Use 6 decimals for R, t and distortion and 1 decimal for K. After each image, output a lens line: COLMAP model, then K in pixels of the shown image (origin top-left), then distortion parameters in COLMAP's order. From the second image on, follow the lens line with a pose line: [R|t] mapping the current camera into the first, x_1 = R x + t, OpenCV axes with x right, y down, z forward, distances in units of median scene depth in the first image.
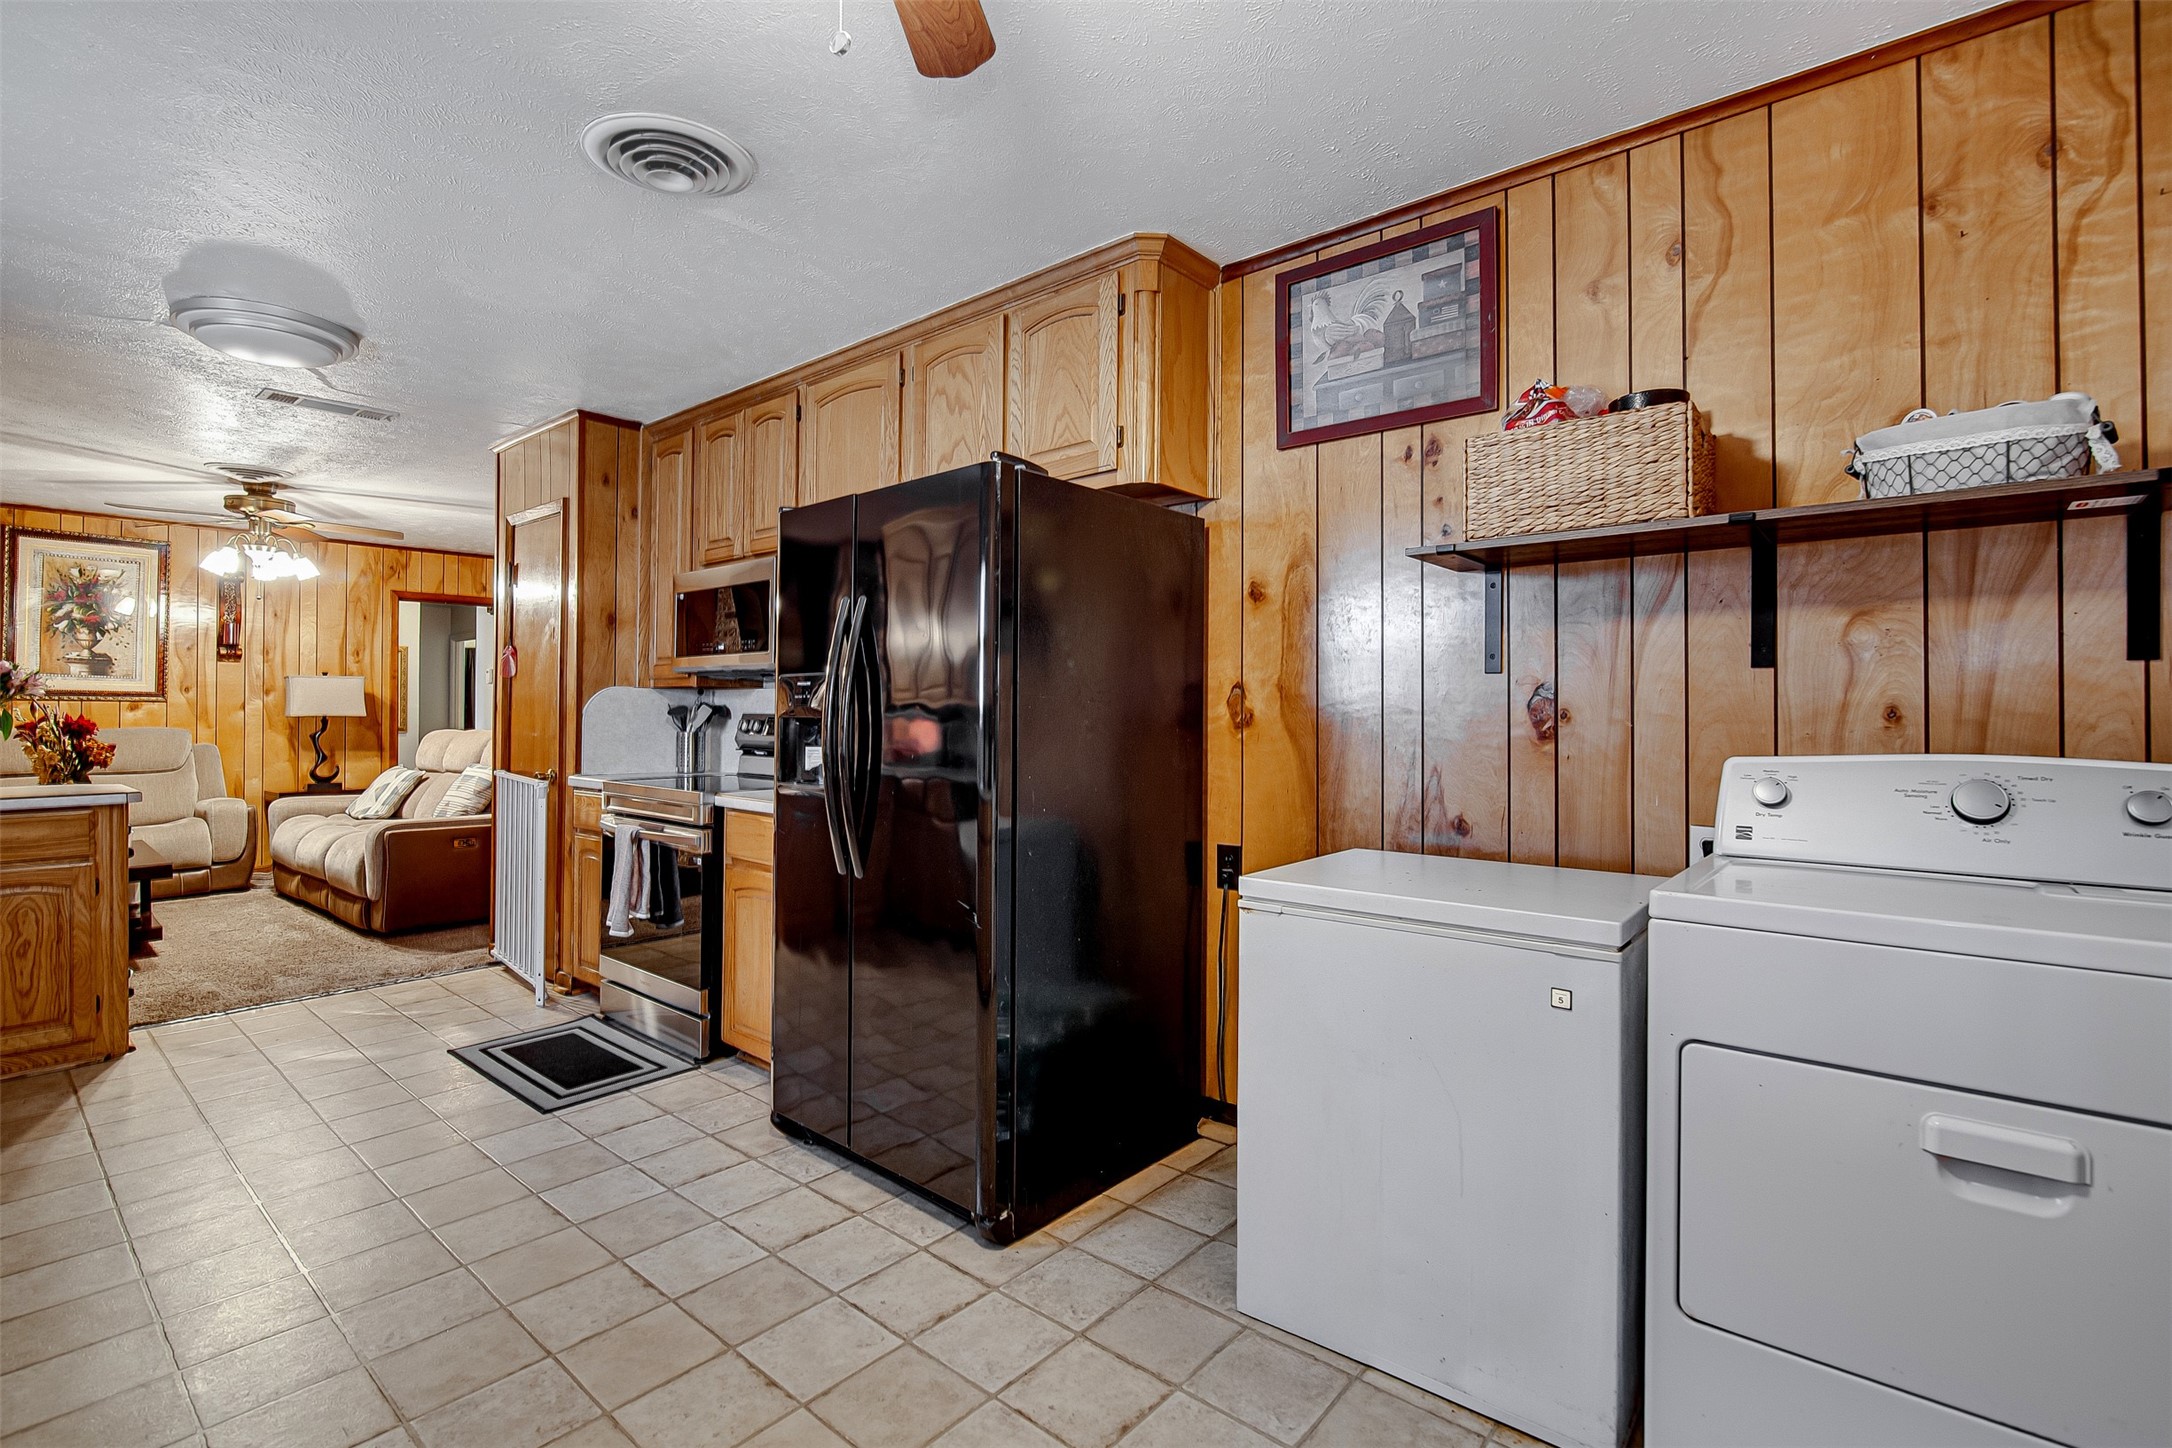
lens RADIAL K [[986.0, 0, 1088.7], [0, 986.0, 704.7], [0, 0, 1]] dist [-0.015141, -0.000108]
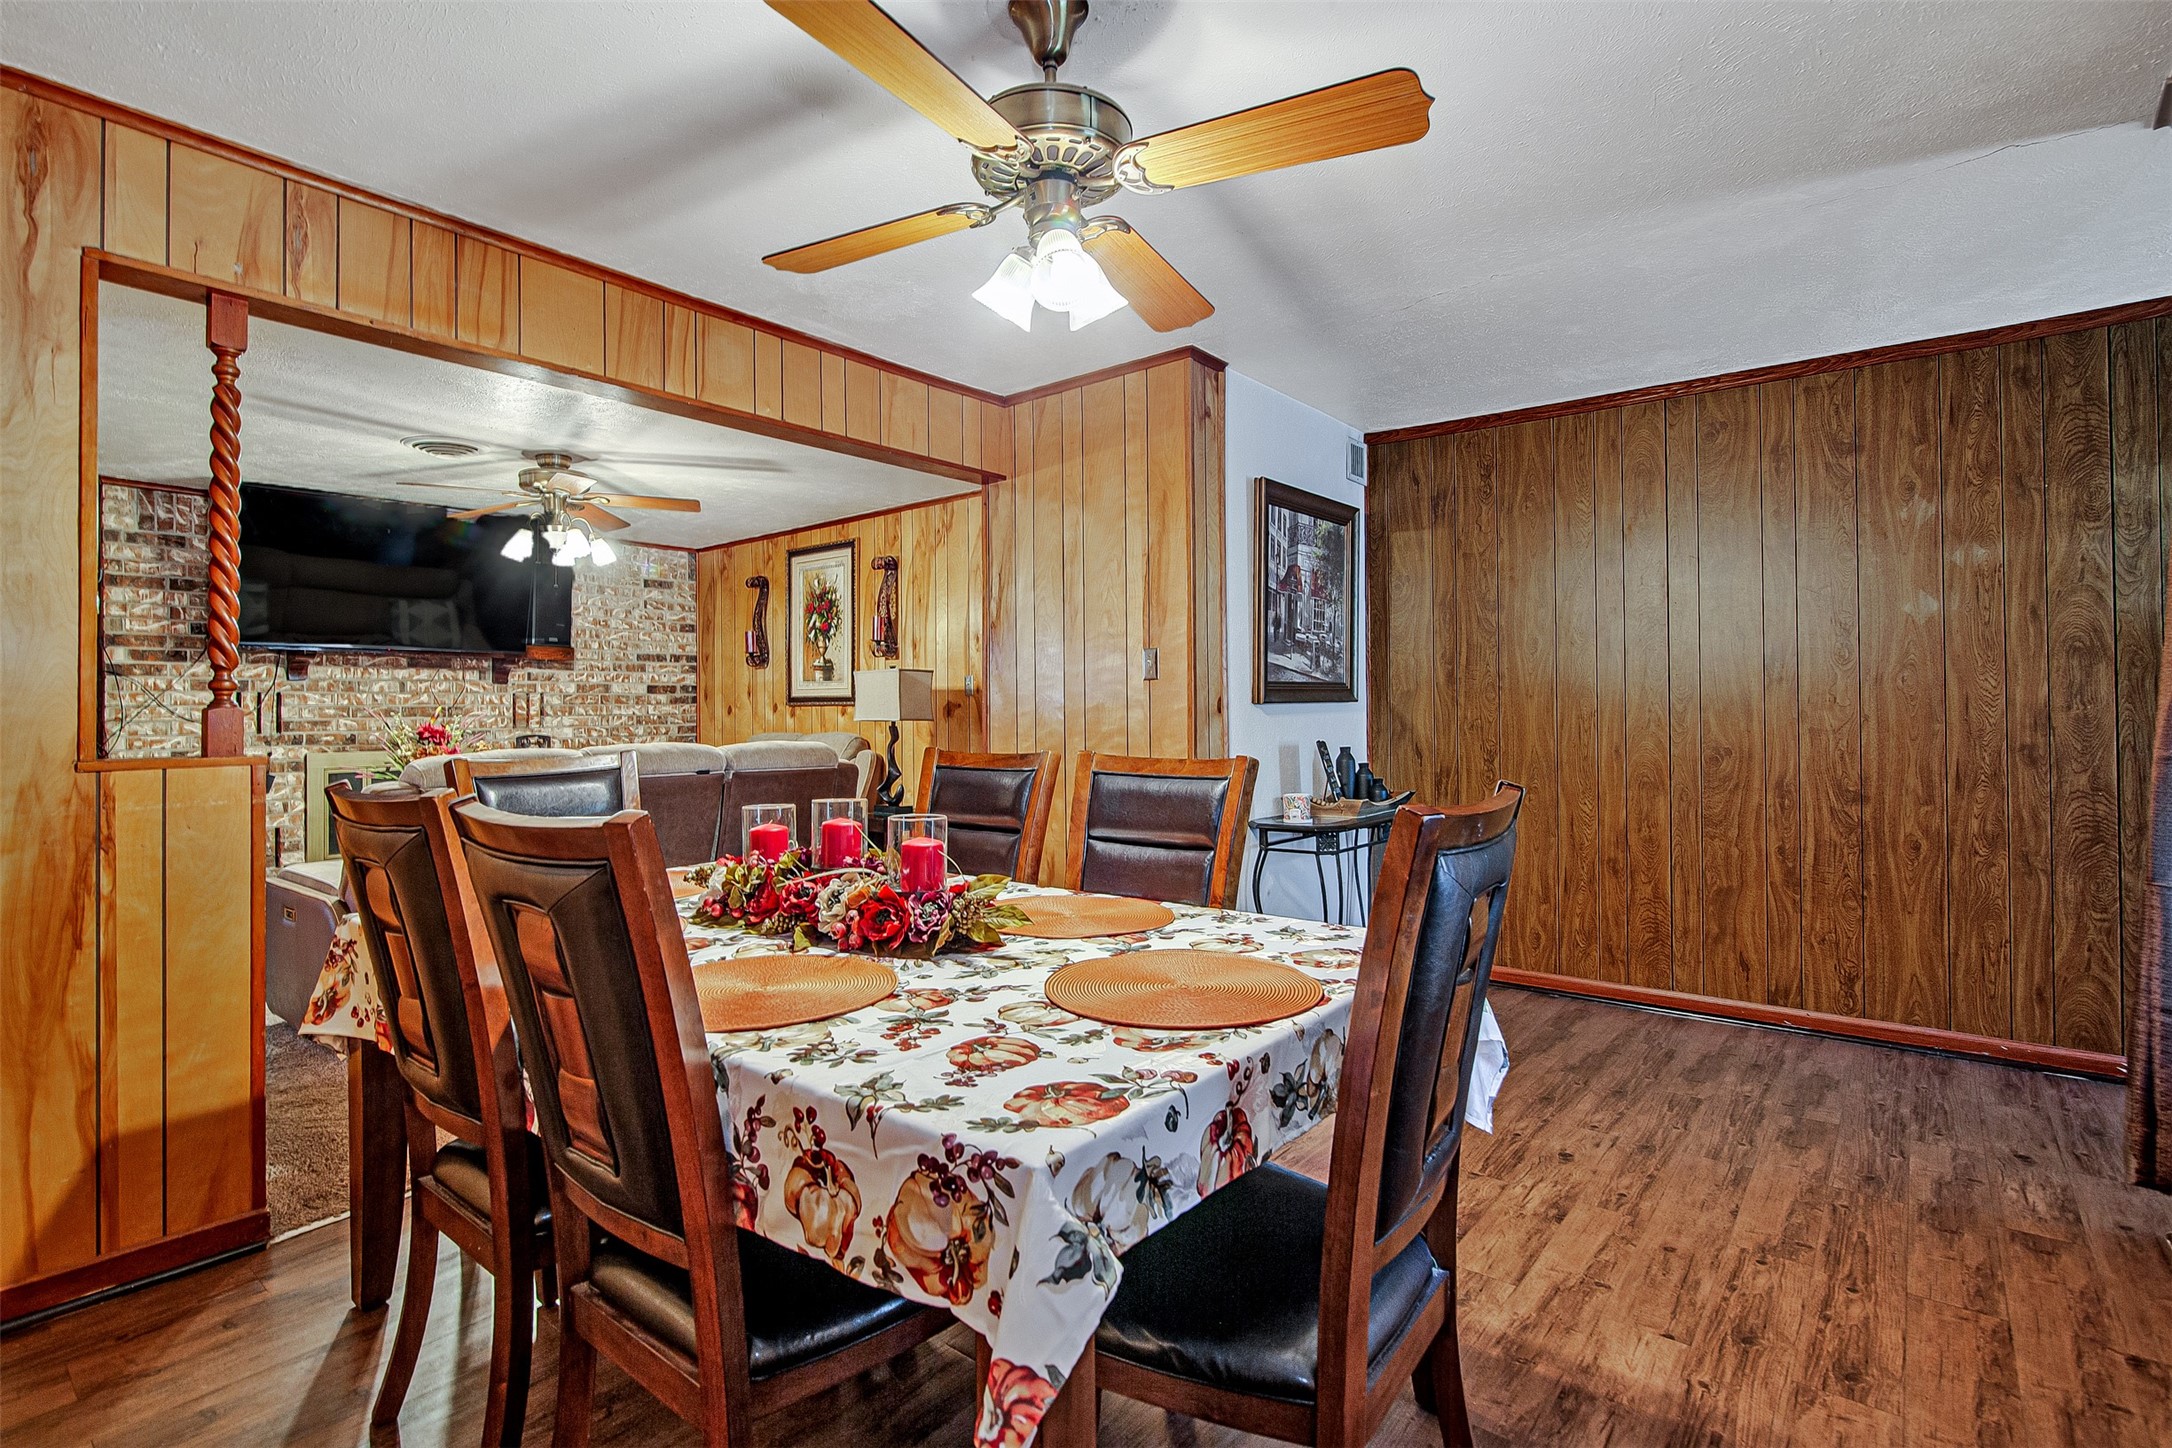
lens RADIAL K [[1012.7, 0, 1078.0], [0, 1012.7, 705.5], [0, 0, 1]] dist [-0.004339, -0.001576]
pose [[0.009091, -0.011678, -0.999890, 0.047038], [0.014711, 0.999825, -0.011544, 0.011798], [0.999850, -0.014604, 0.009262, 1.275383]]
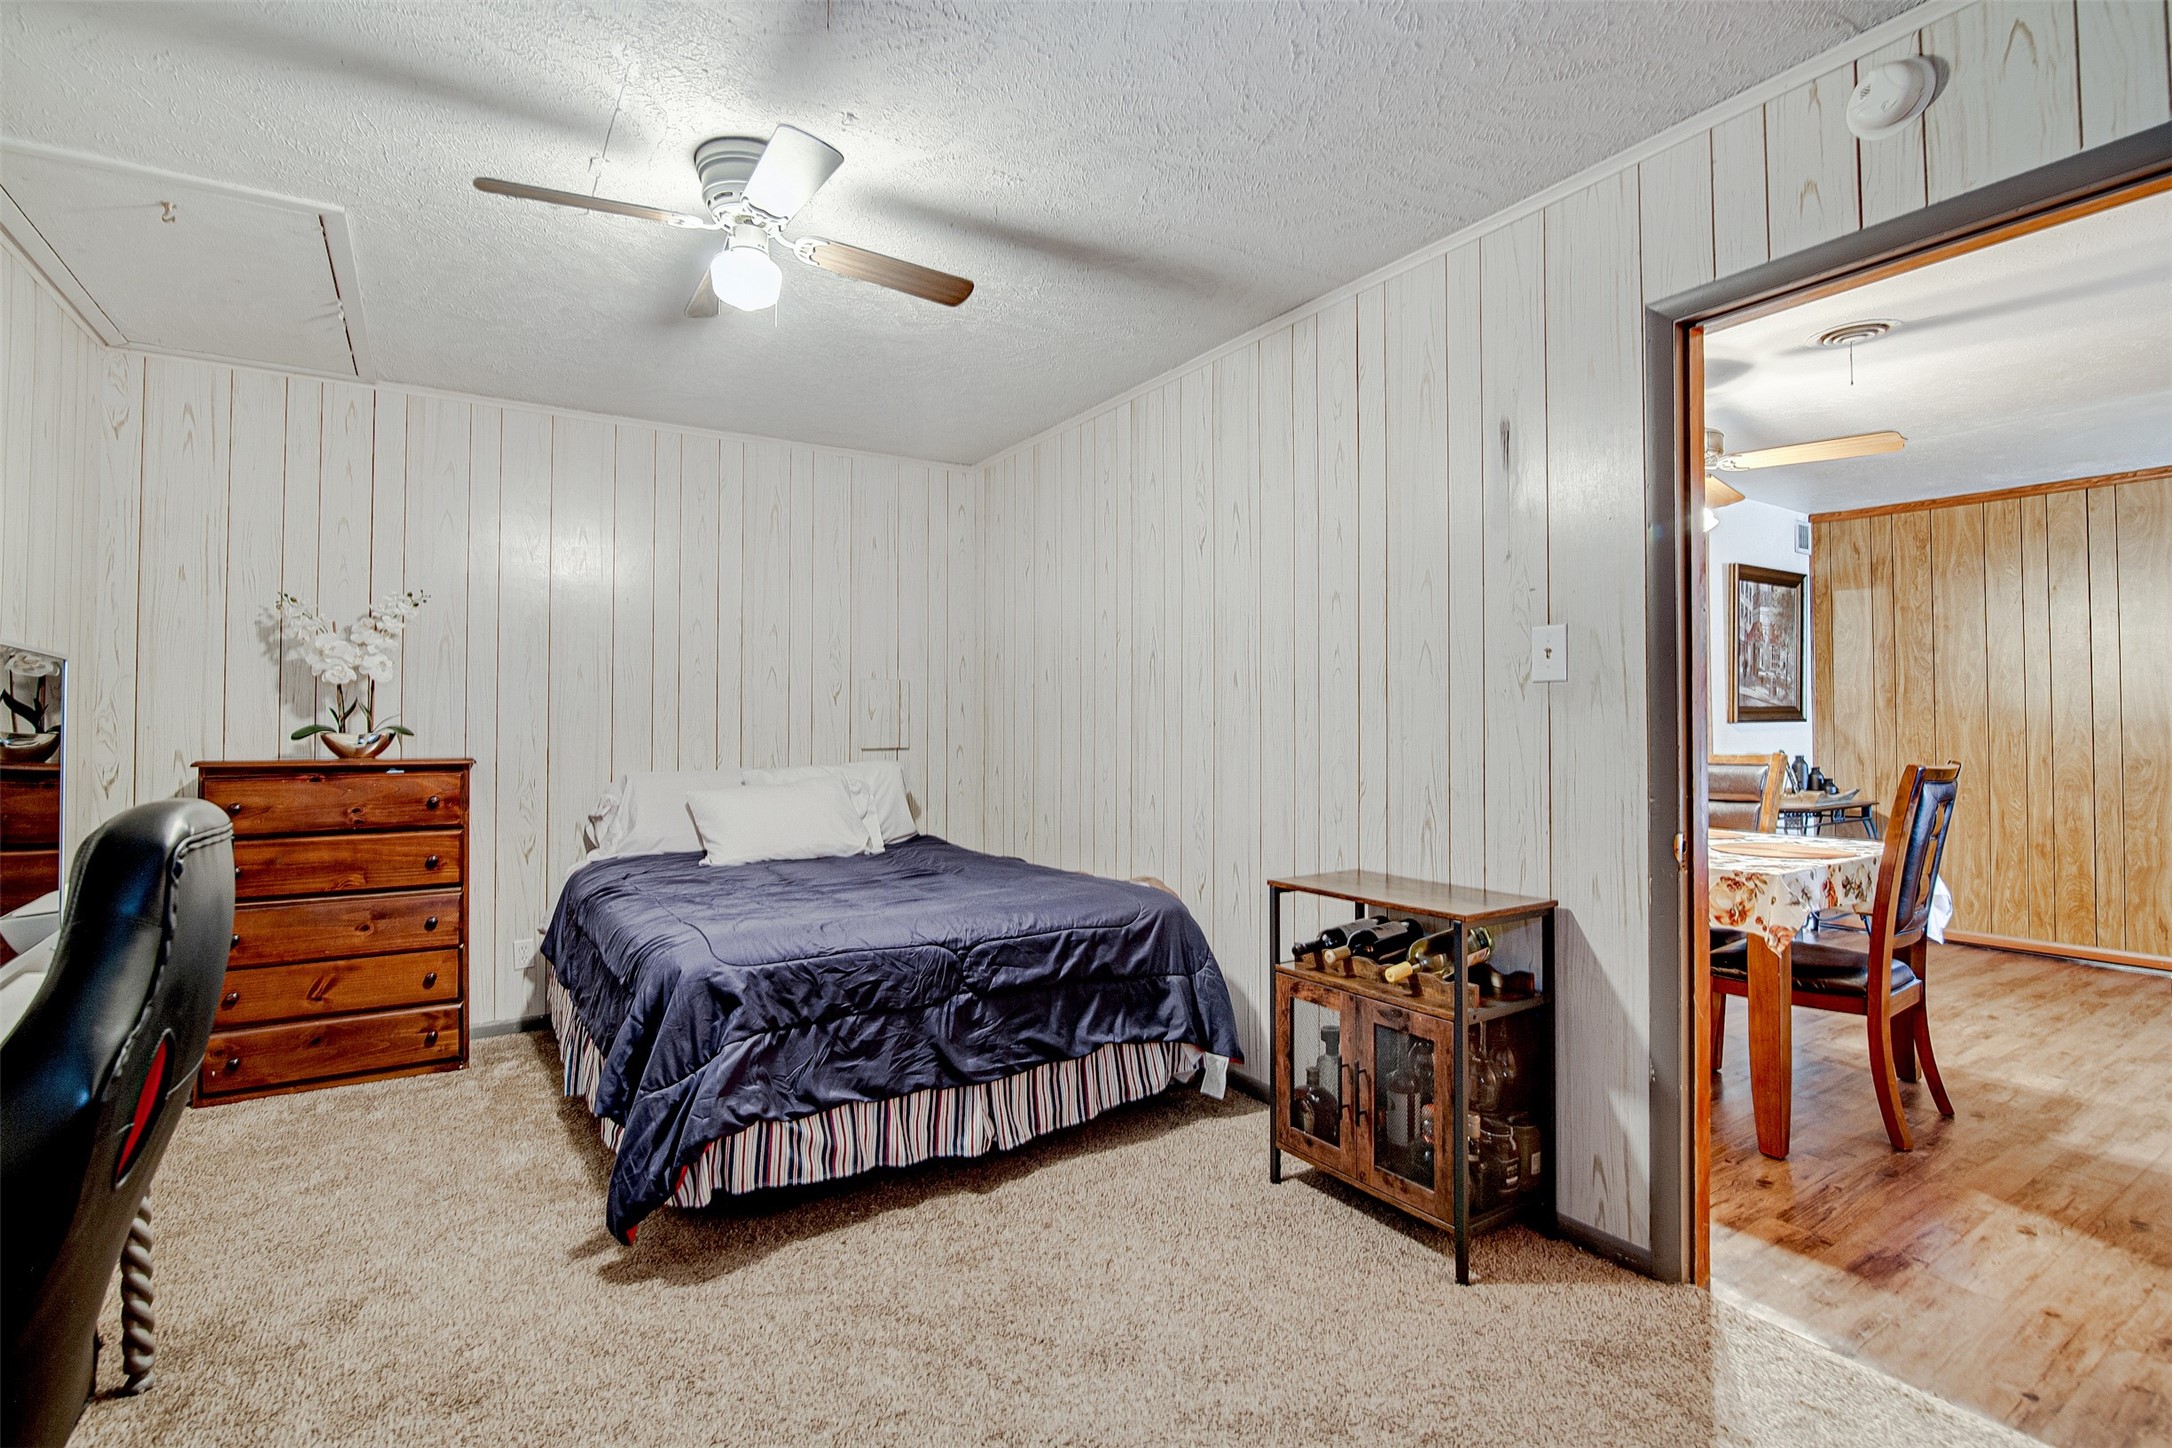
lens RADIAL K [[986.0, 0, 1088.7], [0, 986.0, 704.7], [0, 0, 1]] dist [-0.015141, -0.000108]
pose [[-0.296931, -0.025451, -0.954560, 0.385719], [0.005466, 0.999583, -0.028352, 0.010799], [0.954883, -0.013636, -0.296668, 1.119206]]
